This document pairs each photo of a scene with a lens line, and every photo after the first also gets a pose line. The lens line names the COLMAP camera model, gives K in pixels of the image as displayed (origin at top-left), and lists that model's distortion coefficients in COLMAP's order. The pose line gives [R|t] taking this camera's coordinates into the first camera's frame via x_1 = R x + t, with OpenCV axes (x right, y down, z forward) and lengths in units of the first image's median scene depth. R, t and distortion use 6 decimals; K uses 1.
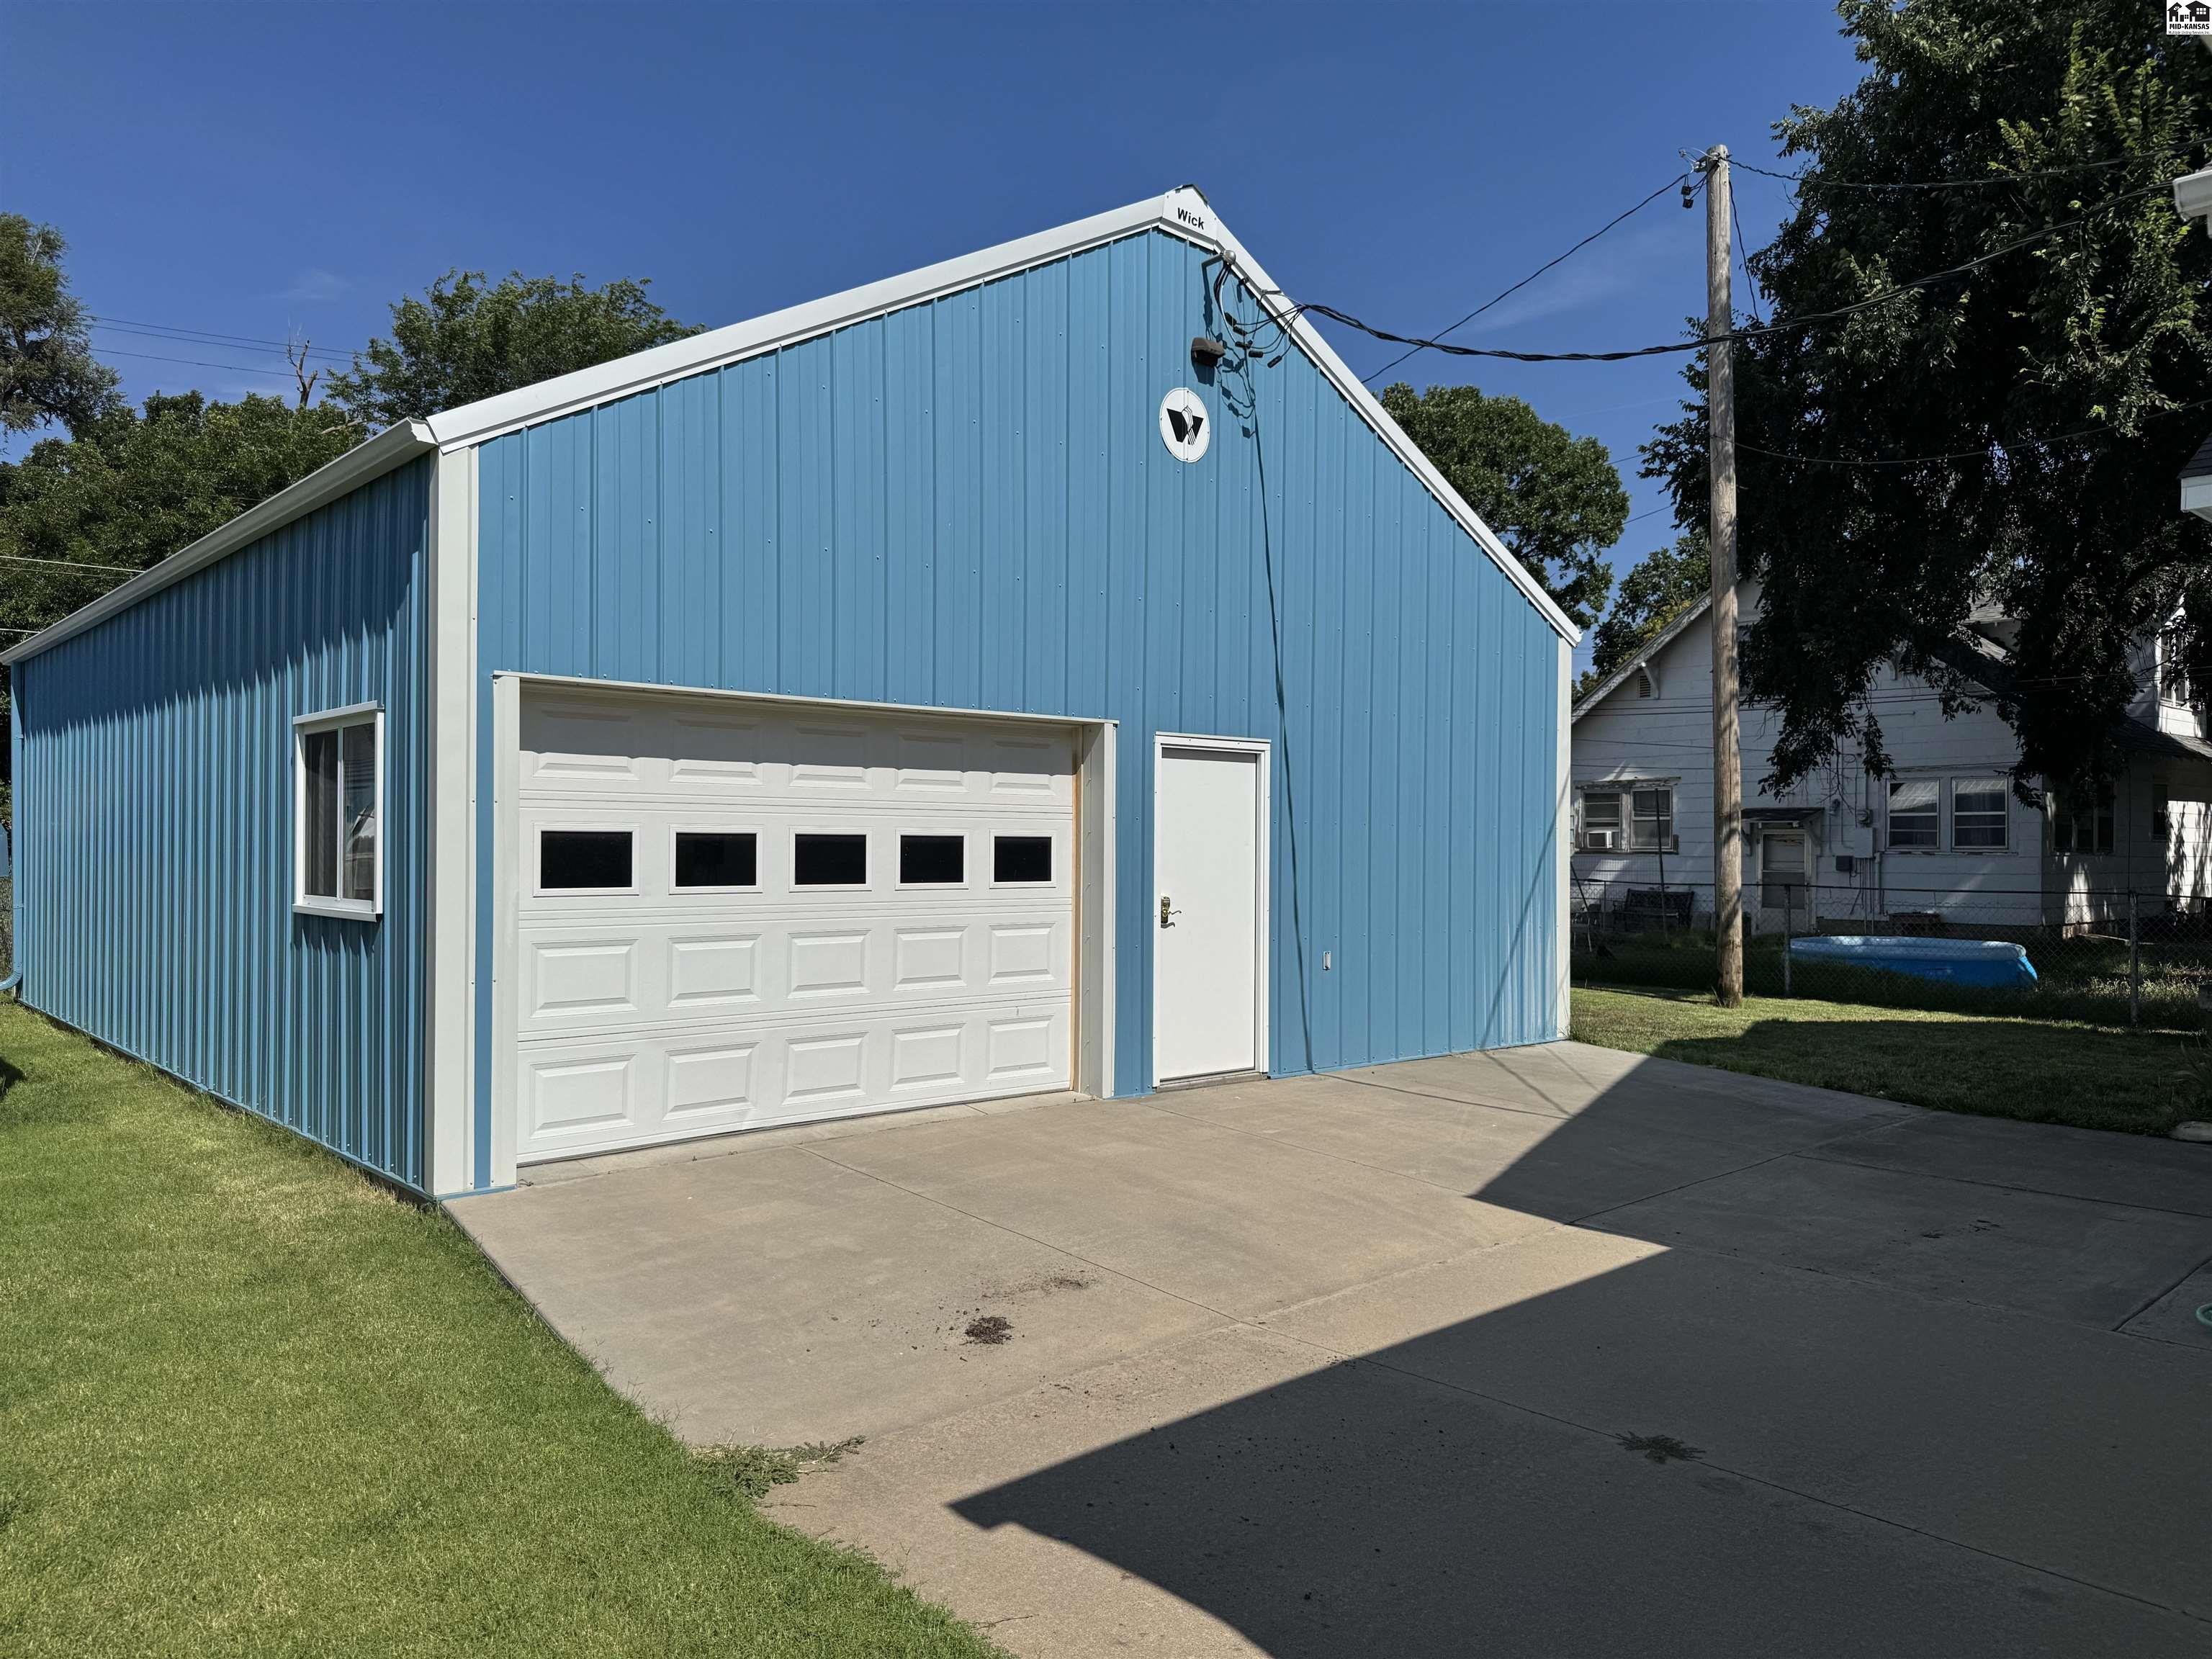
lens RADIAL K [[1551.7, 0, 1143.9], [0, 1551.7, 867.5], [0, 0, 1]] dist [0.062938, -0.076186]
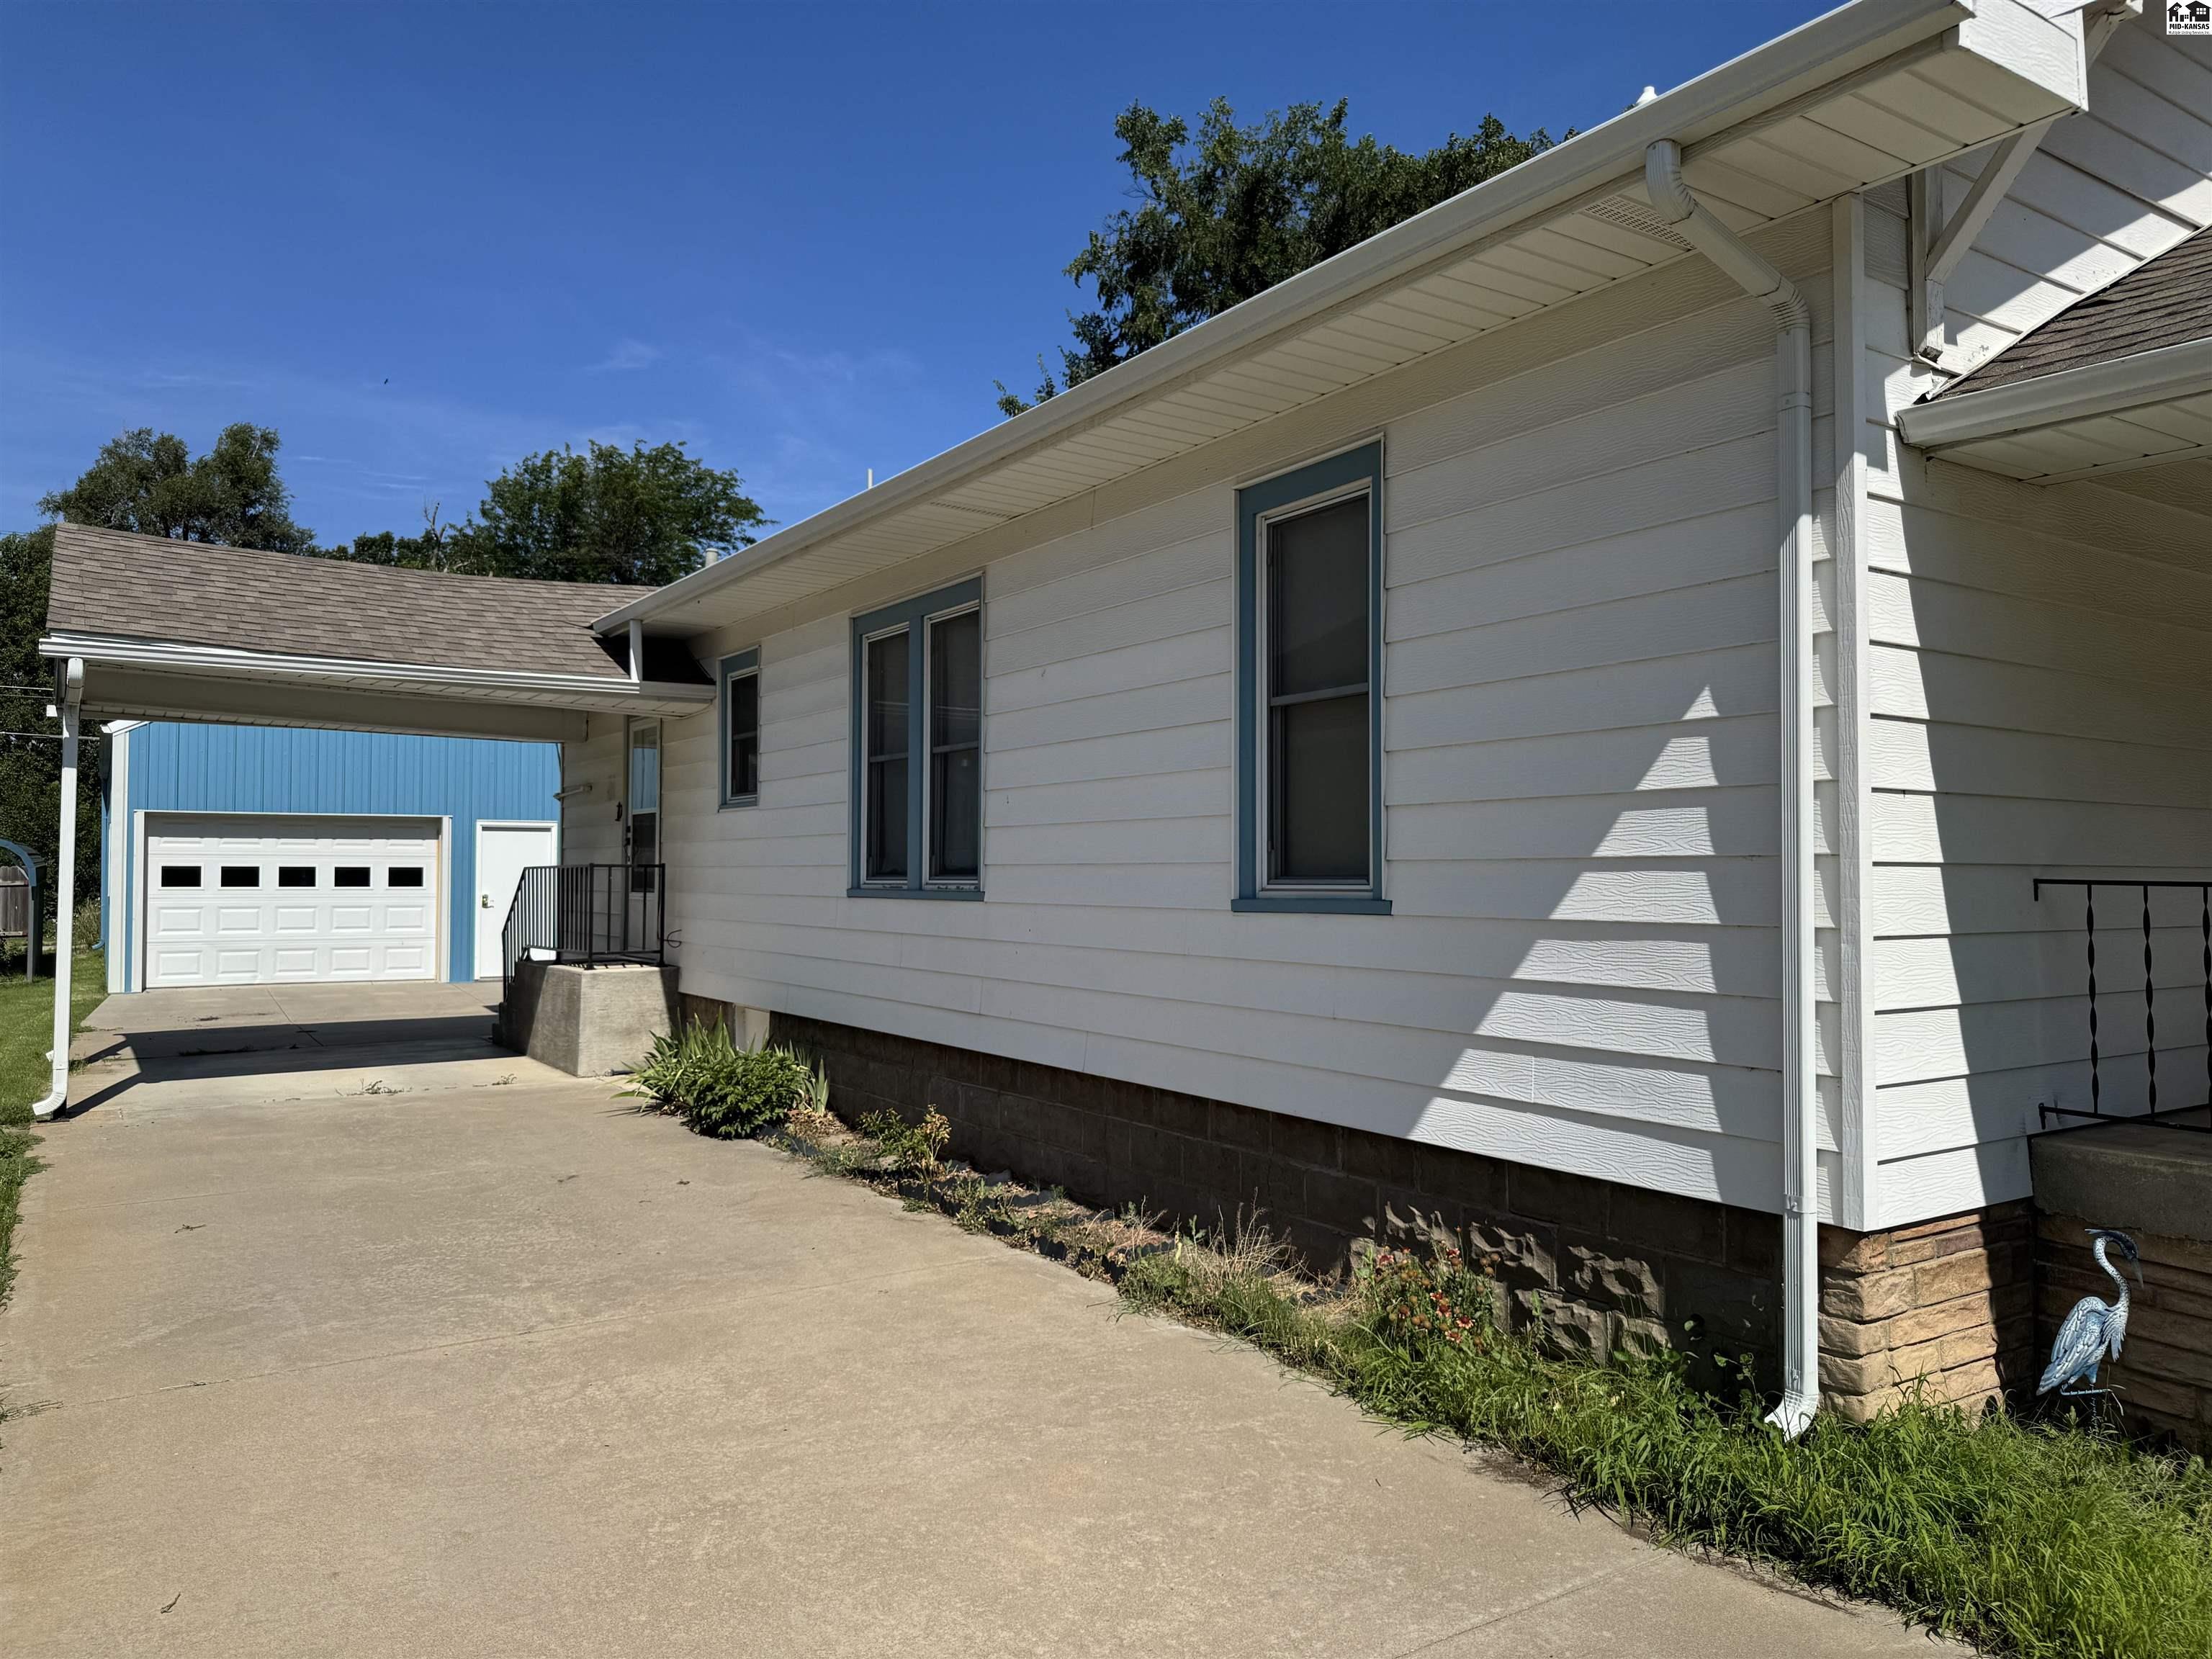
lens RADIAL K [[1551.7, 0, 1100.9], [0, 1551.7, 827.5], [0, 0, 1]] dist [0.062938, -0.076186]
pose [[0.982948, -0.004887, -0.183821, 1.305087], [-0.002348, 0.999232, -0.039125, 0.009571], [0.183871, 0.038889, 0.982181, -1.048309]]
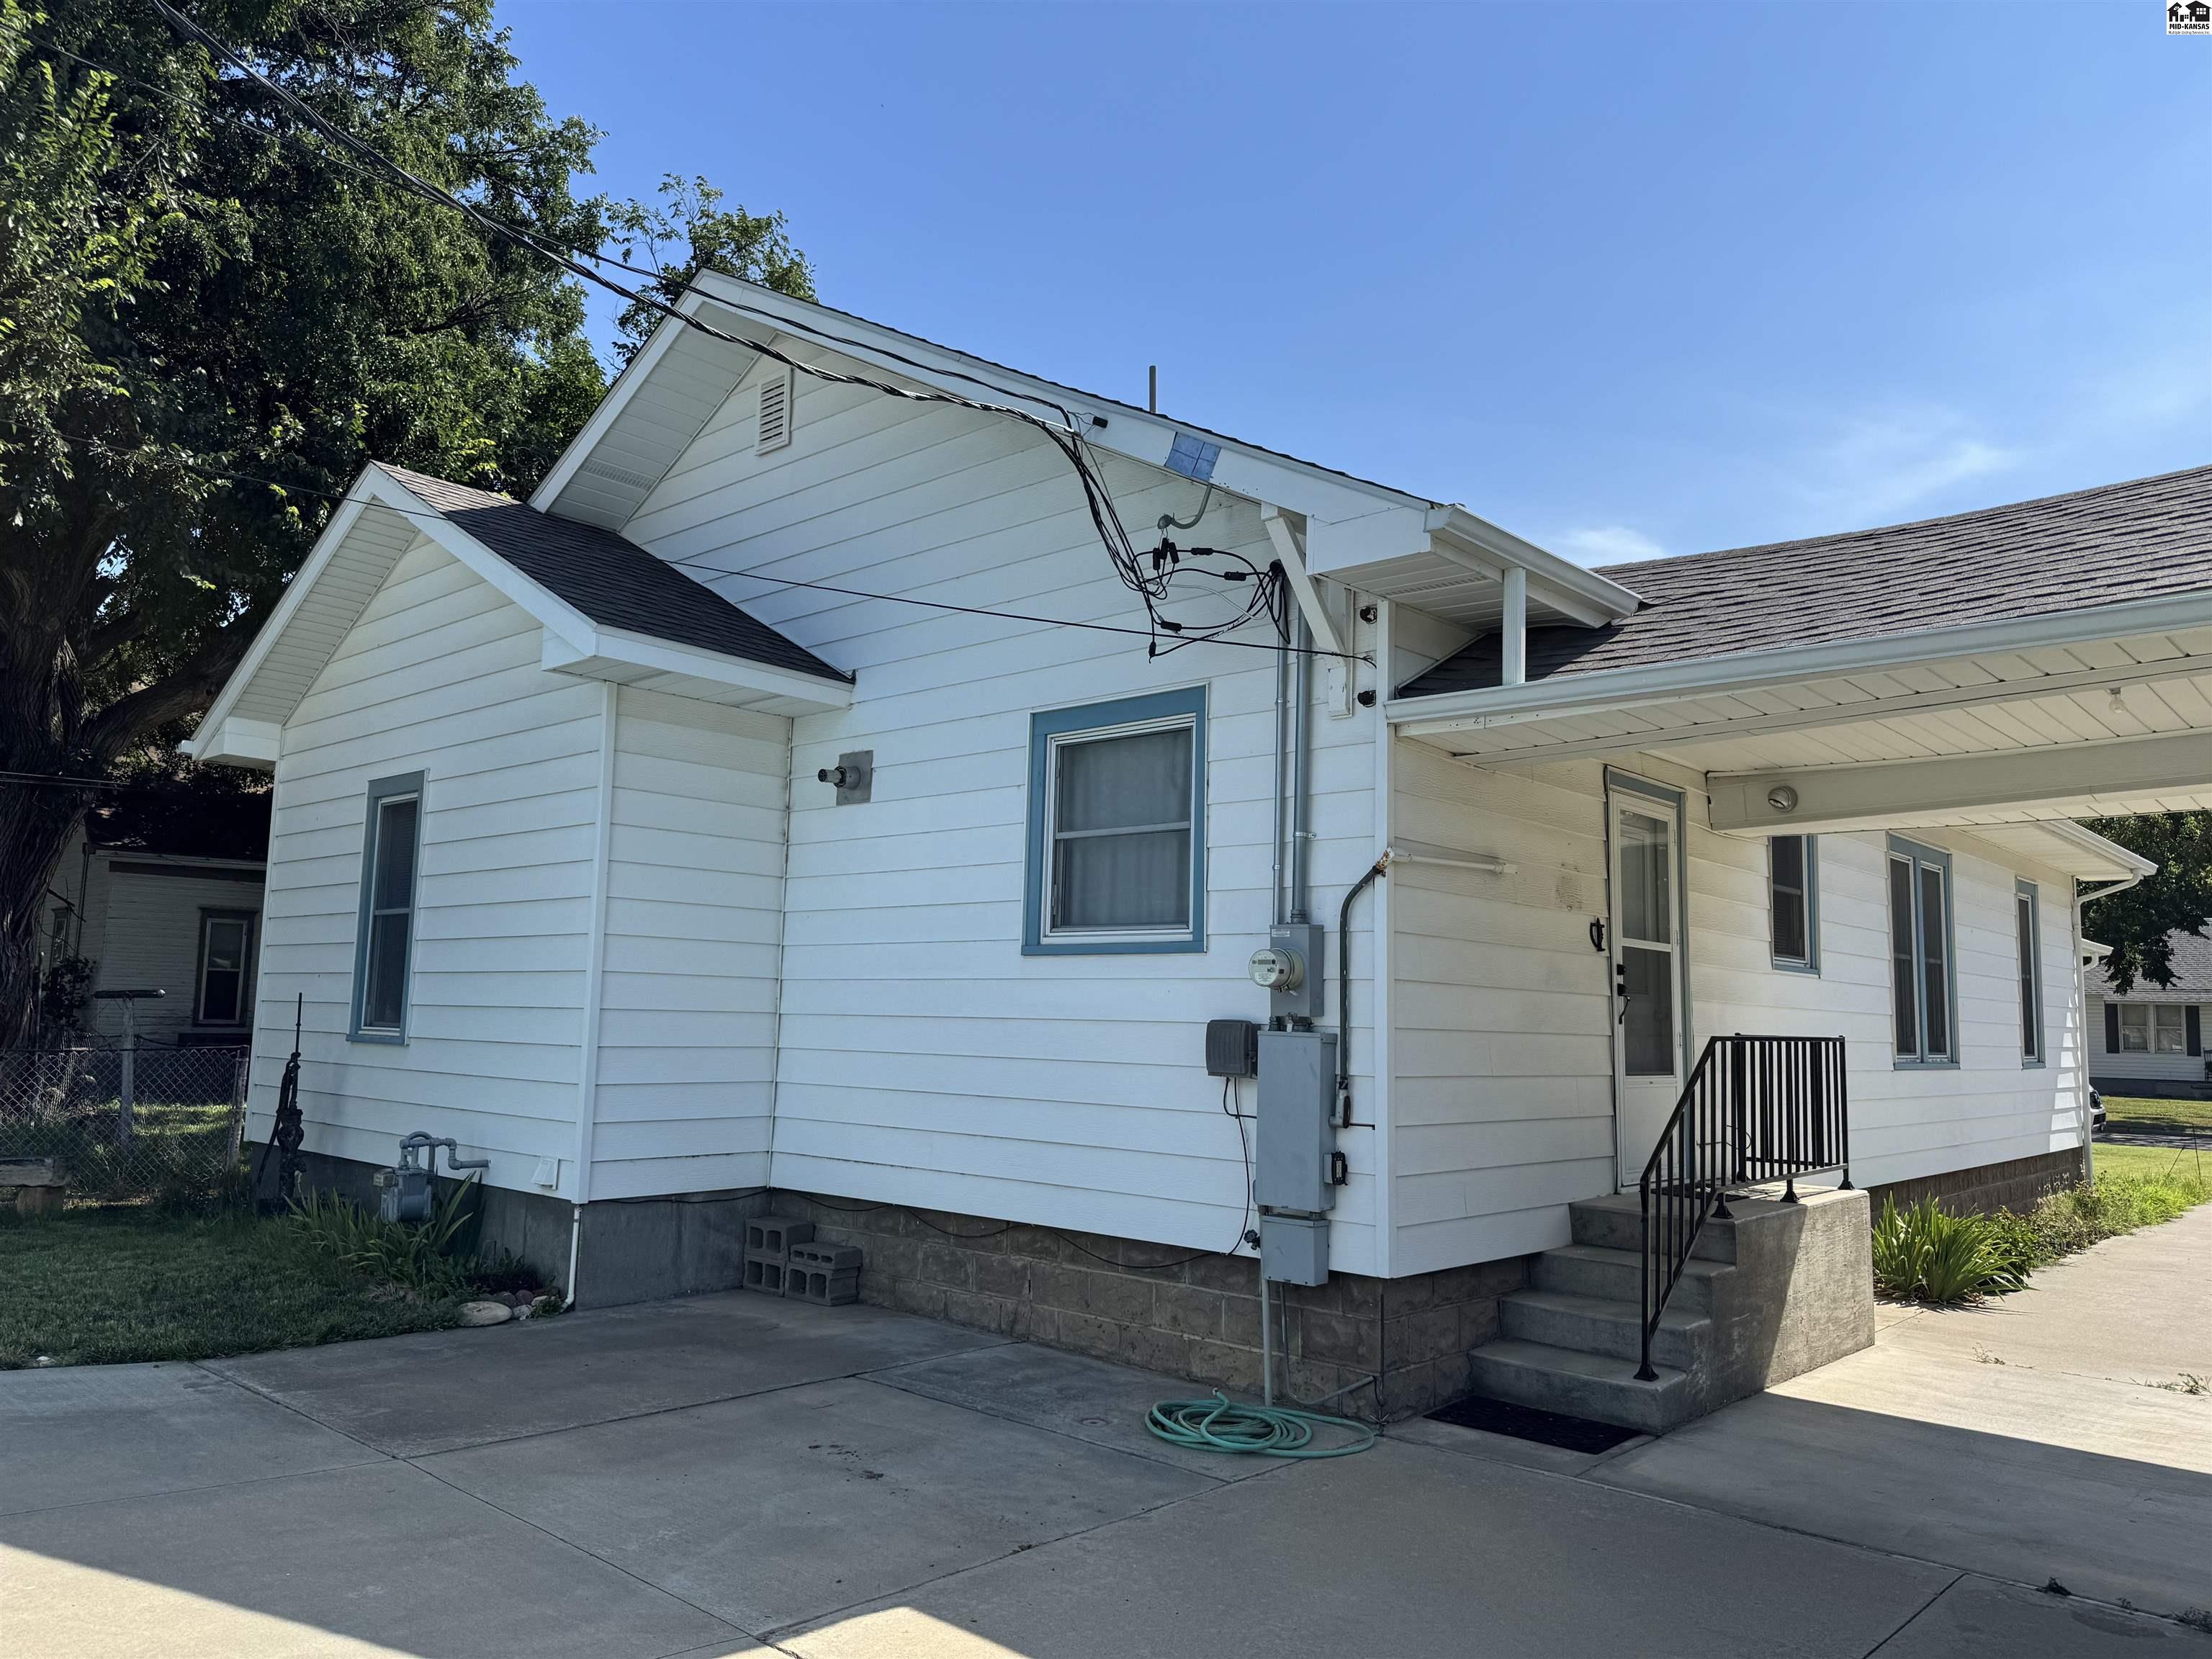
lens RADIAL K [[1551.7, 0, 1097.1], [0, 1551.7, 833.1], [0, 0, 1]] dist [0.062938, -0.076186]
pose [[-0.065852, 0.102672, 0.992533, -0.309033], [-0.021609, 0.994312, -0.104290, -0.023958], [-0.997595, -0.028315, -0.063259, 0.719427]]
